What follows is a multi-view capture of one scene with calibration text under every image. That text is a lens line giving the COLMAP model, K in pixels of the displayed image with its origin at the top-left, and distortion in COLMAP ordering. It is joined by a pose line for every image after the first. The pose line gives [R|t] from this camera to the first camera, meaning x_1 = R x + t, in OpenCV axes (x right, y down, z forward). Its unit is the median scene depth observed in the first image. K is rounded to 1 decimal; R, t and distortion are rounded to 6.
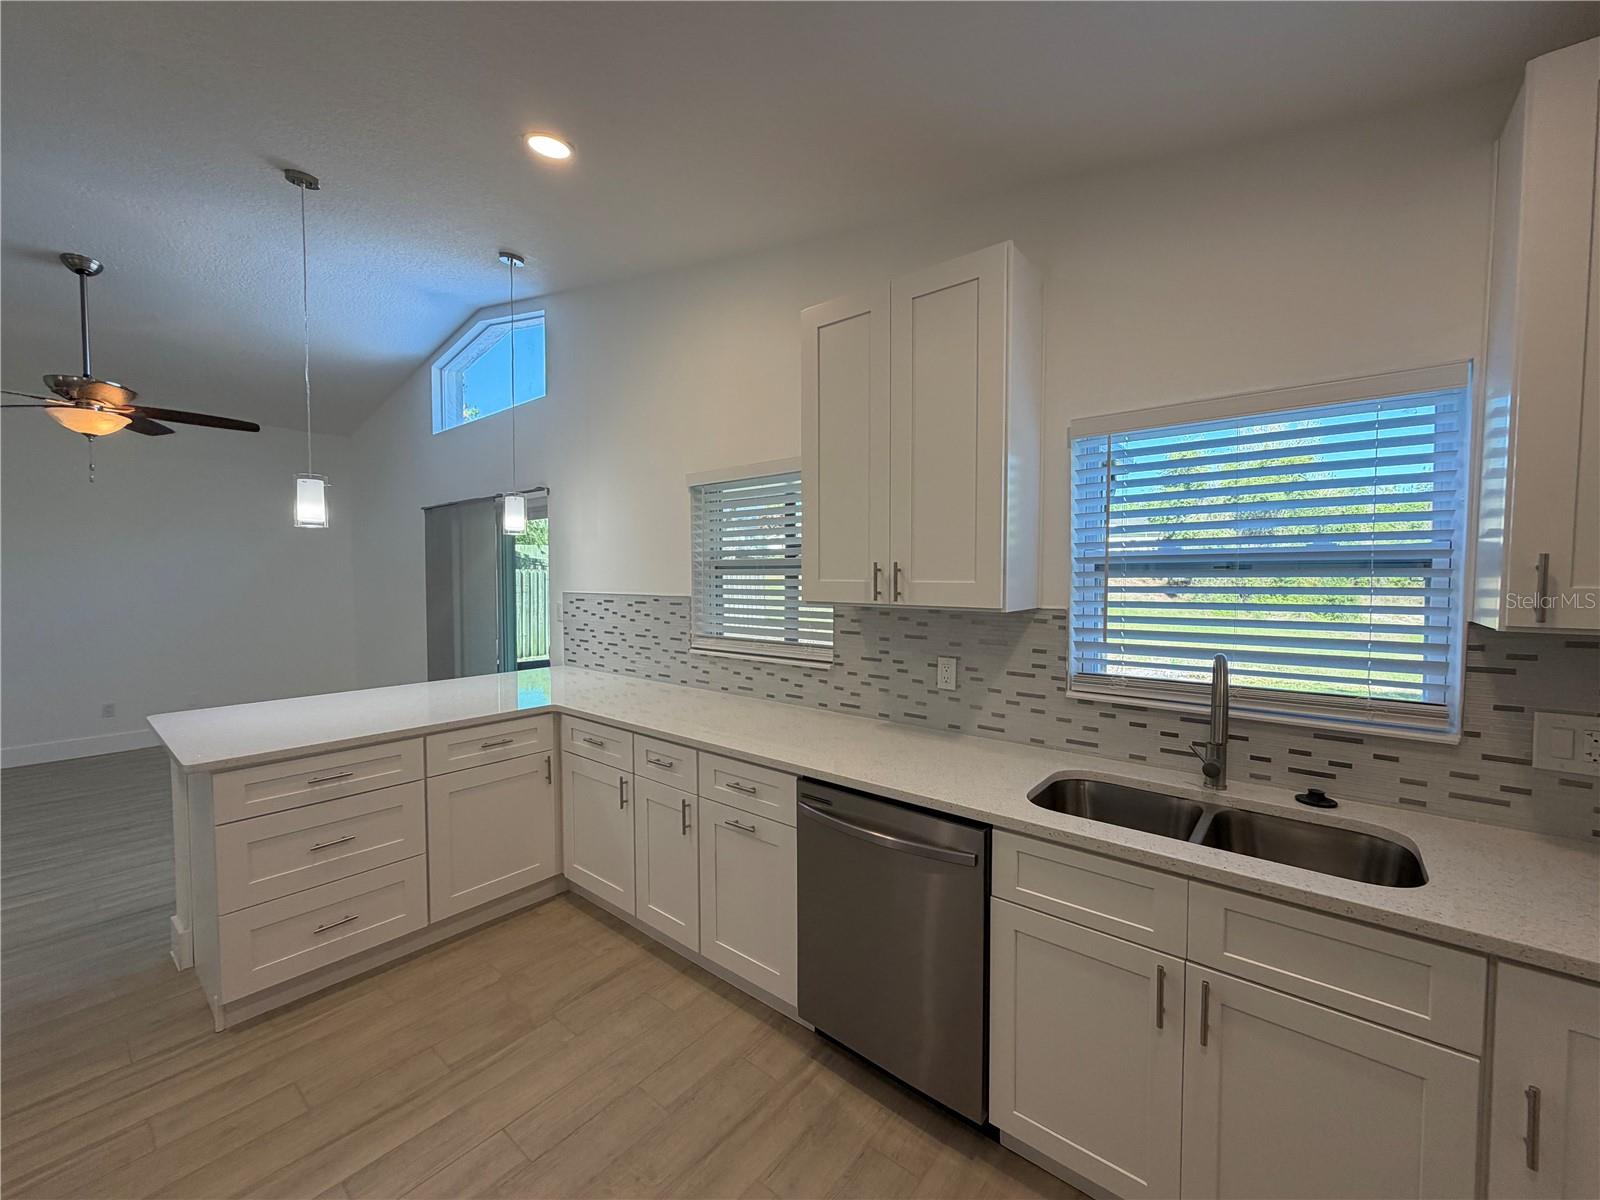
lens RADIAL K [[639.2, 0, 797.2], [0, 639.2, 601.0], [0, 0, 1]] dist [0.000515, 0.000047]
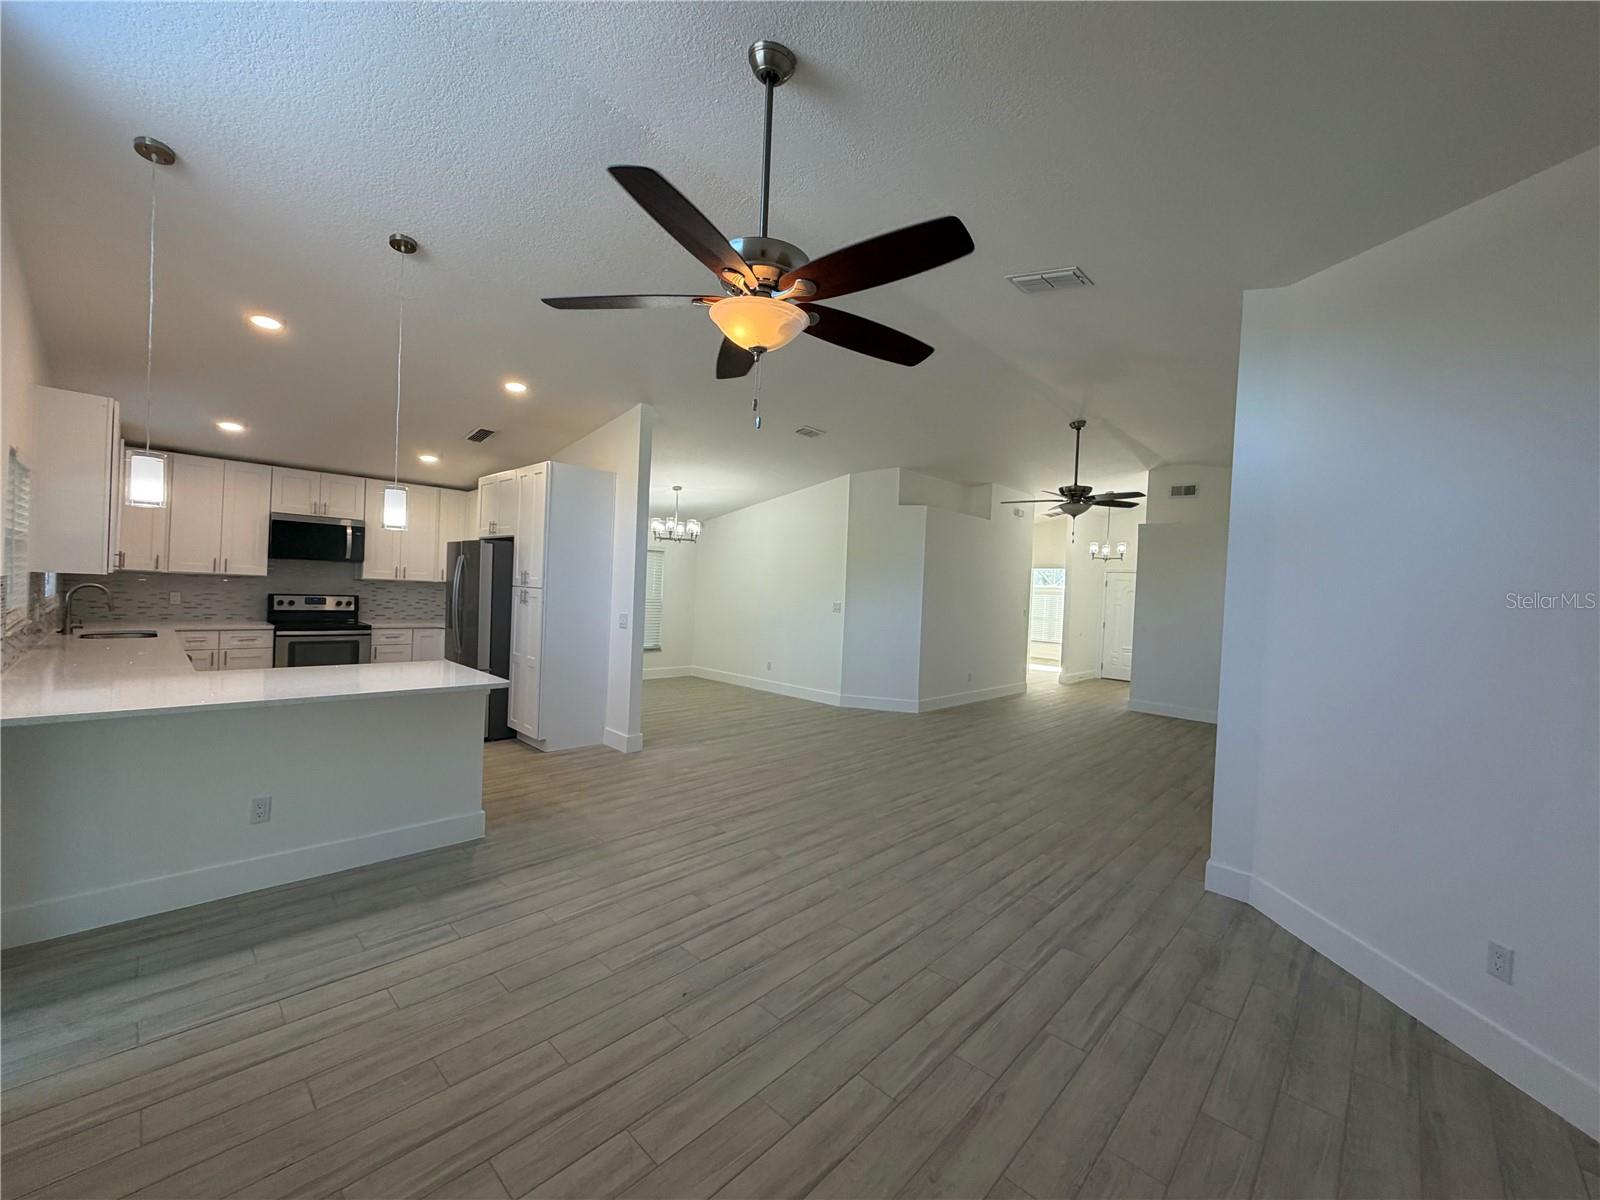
lens RADIAL K [[637.3, 0, 793.3], [0, 637.3, 599.6], [0, 0, 1]] dist [-0.000270, 0.000200]
pose [[-0.996340, -0.045921, 0.072099, -1.774160], [-0.041475, 0.997214, 0.061998, -0.100318], [-0.074746, 0.058781, -0.995469, 2.381049]]
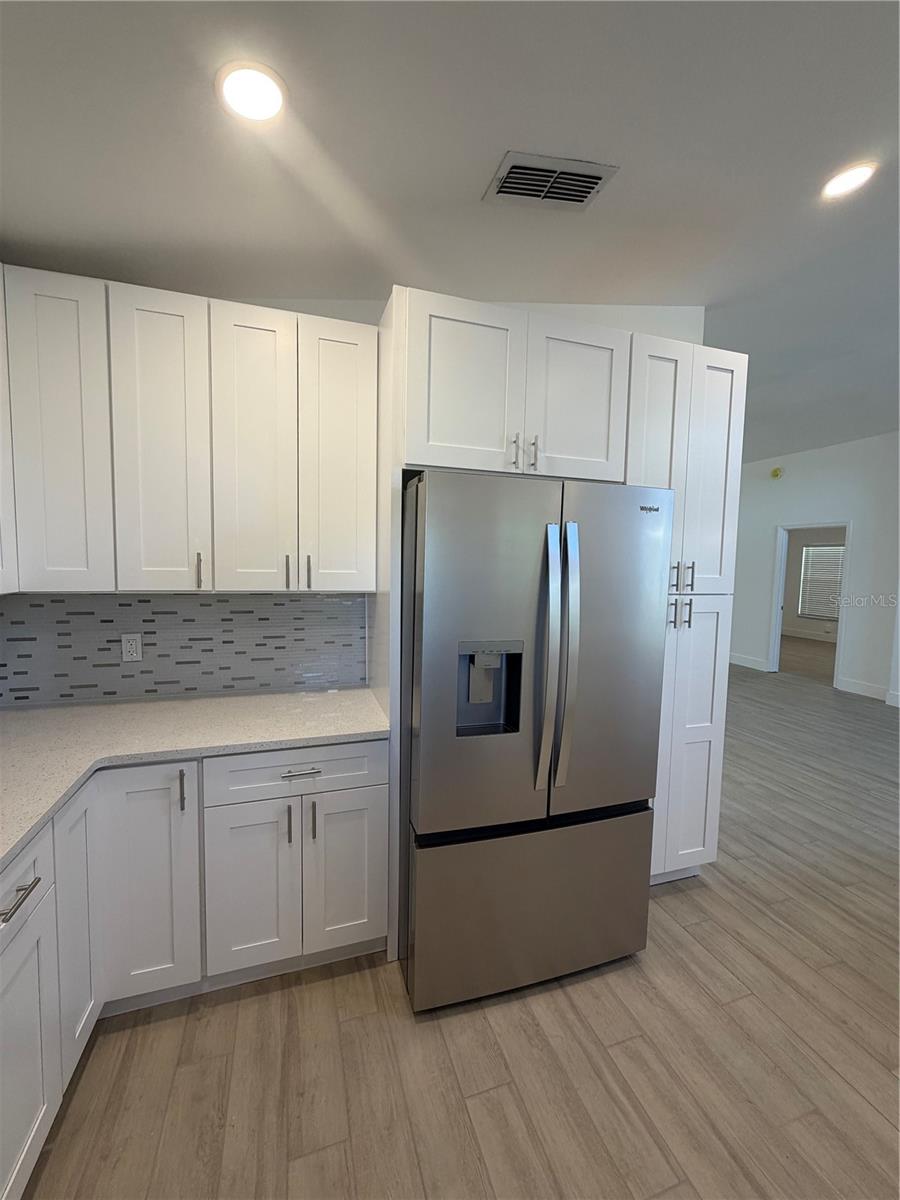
lens RADIAL K [[479.4, 0, 449.3], [0, 479.4, 597.7], [0, 0, 1]] dist [0.000515, 0.000047]
pose [[-0.519210, 0.050172, -0.853173, 0.229205], [-0.060620, 0.993599, 0.095321, -0.017686], [0.852494, 0.101211, -0.512845, 0.335398]]
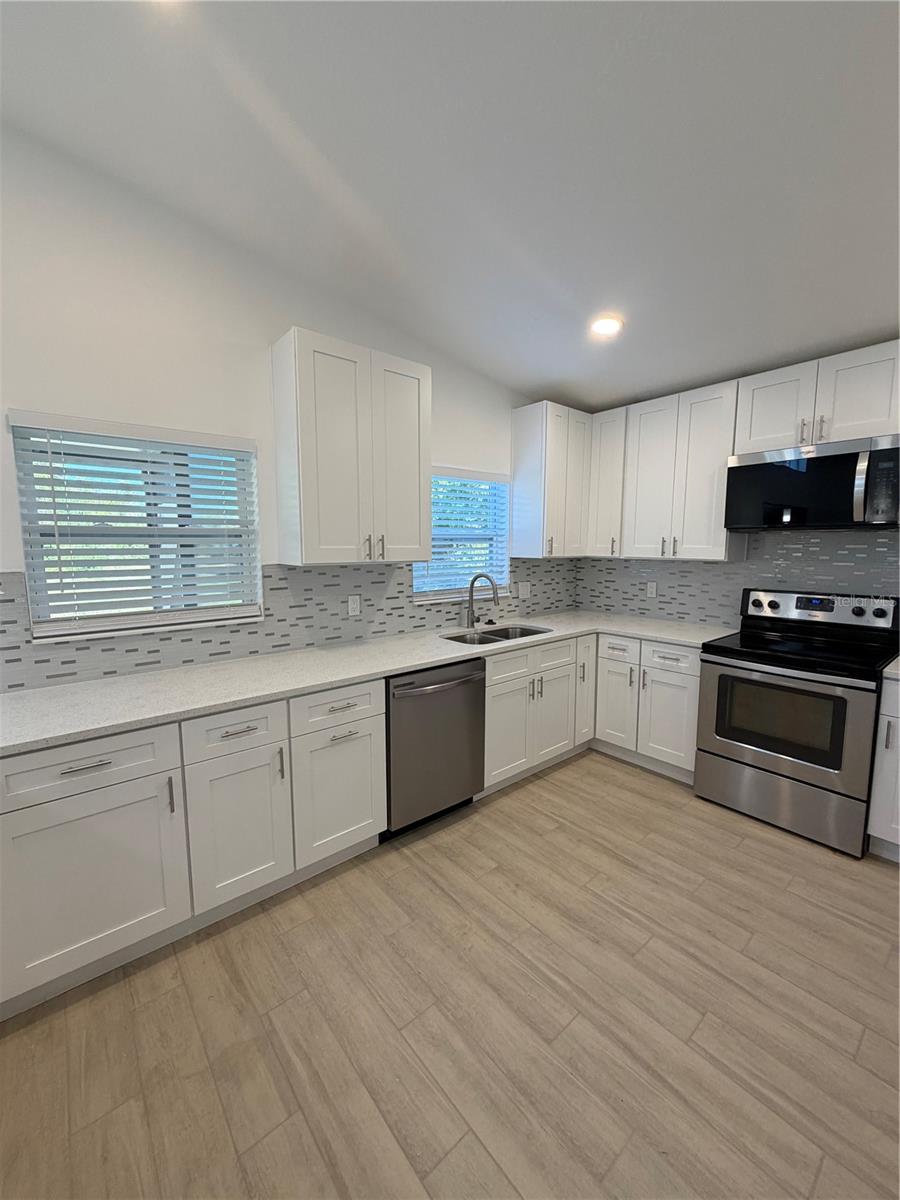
lens RADIAL K [[478.0, 0, 451.6], [0, 478.0, 597.2], [0, 0, 1]] dist [-0.000270, 0.000200]
pose [[0.178478, -0.107891, 0.978011, -0.828643], [0.046883, 0.993774, 0.101074, -0.014736], [-0.982826, 0.027812, 0.182425, 0.509248]]
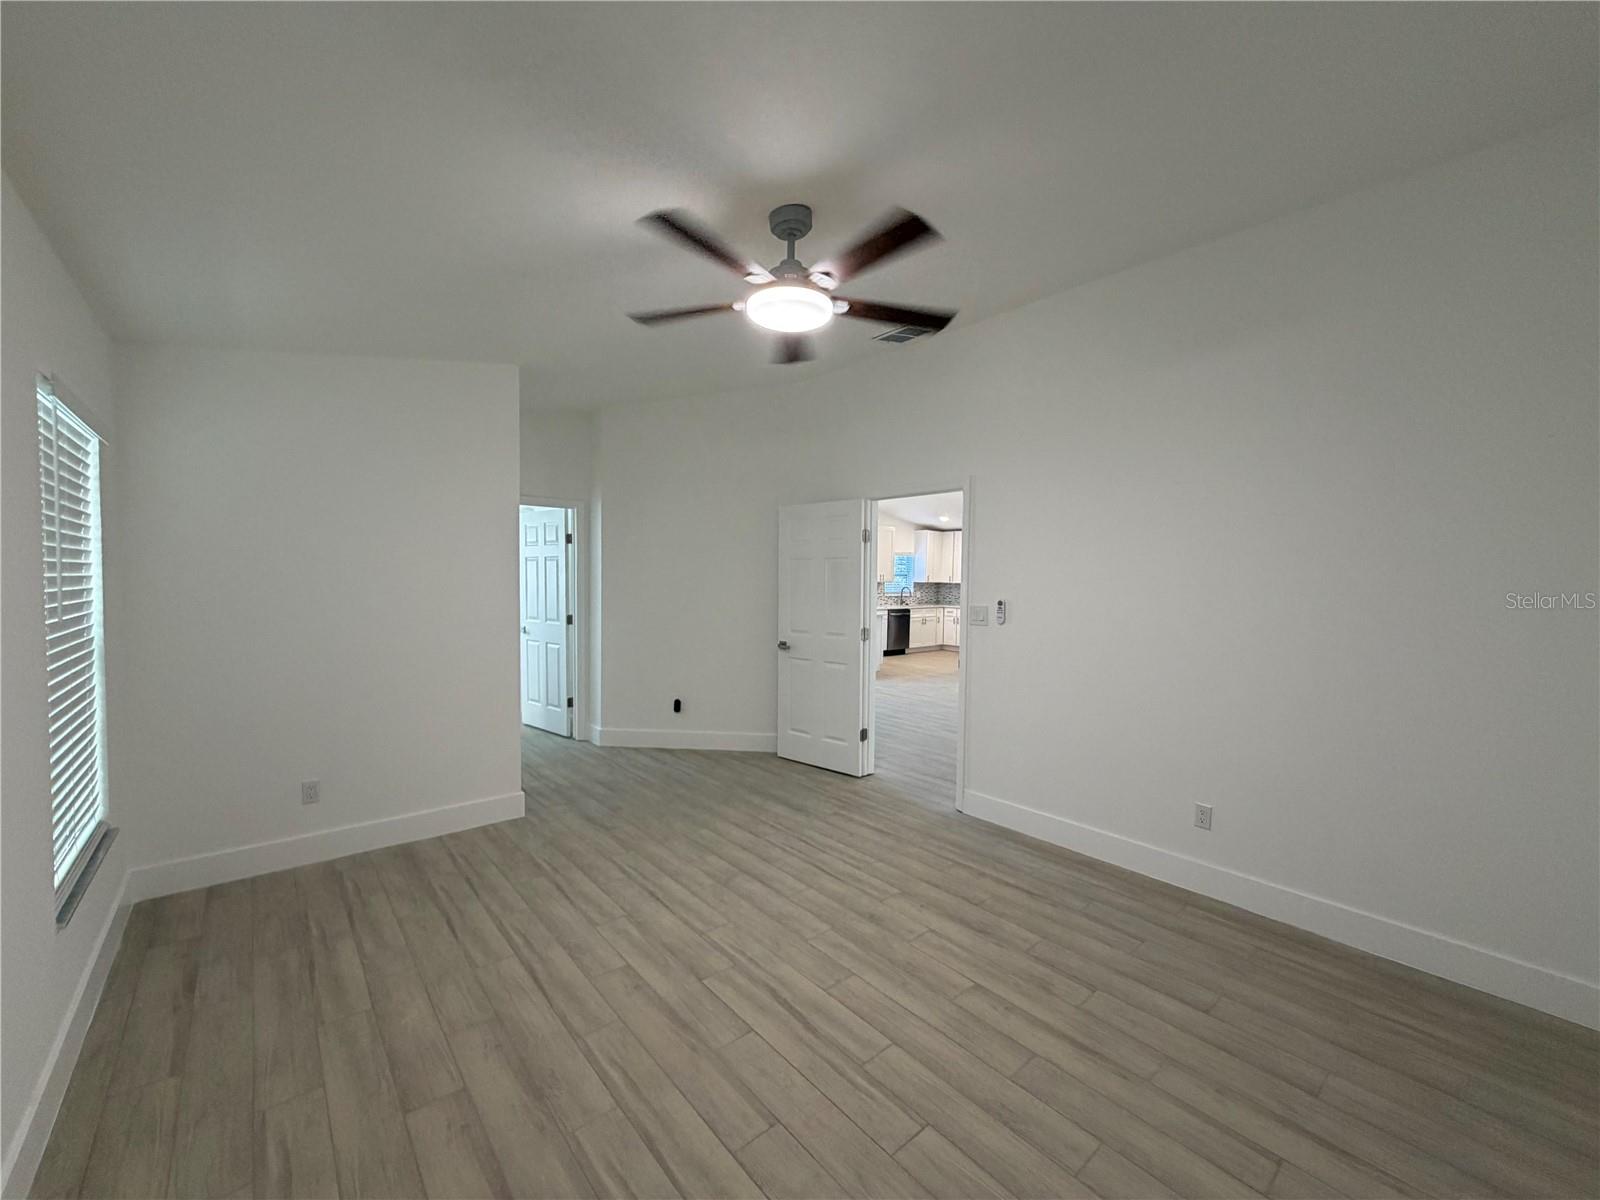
lens RADIAL K [[639.2, 0, 797.2], [0, 639.2, 601.0], [0, 0, 1]] dist [0.000515, 0.000047]
pose [[0.163177, -0.039873, 0.985791, -4.831442], [0.021080, 0.999096, 0.036922, -0.039261], [-0.986372, 0.014756, 0.163870, 0.685314]]
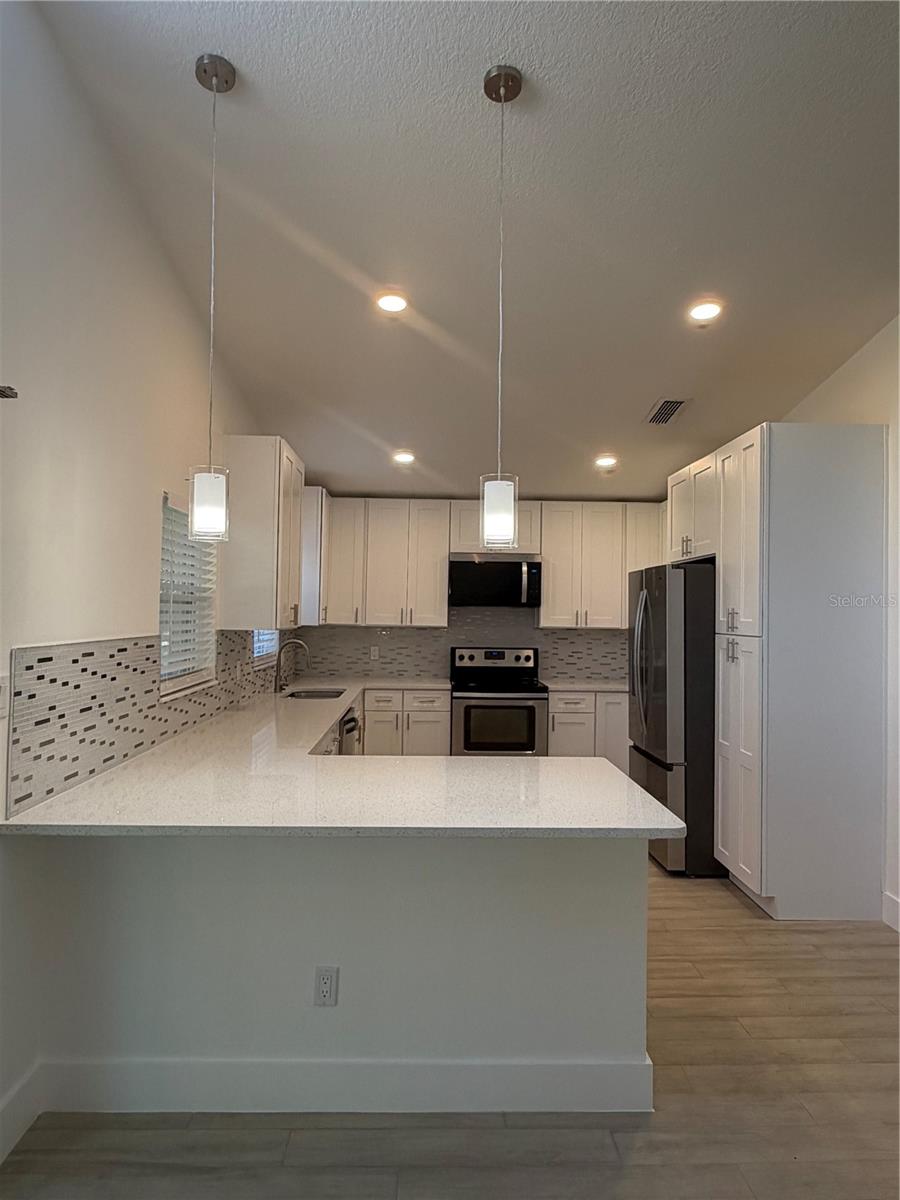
lens RADIAL K [[790.7, 0, 450.0], [0, 790.7, 600.0], [0, 0, 1]] dist [0.000019, -0.003646]
pose [[-0.665099, 0.004914, 0.746739, -1.544898], [0.020577, 0.999719, 0.011749, -0.074674], [-0.746472, 0.023180, -0.665013, 1.820990]]
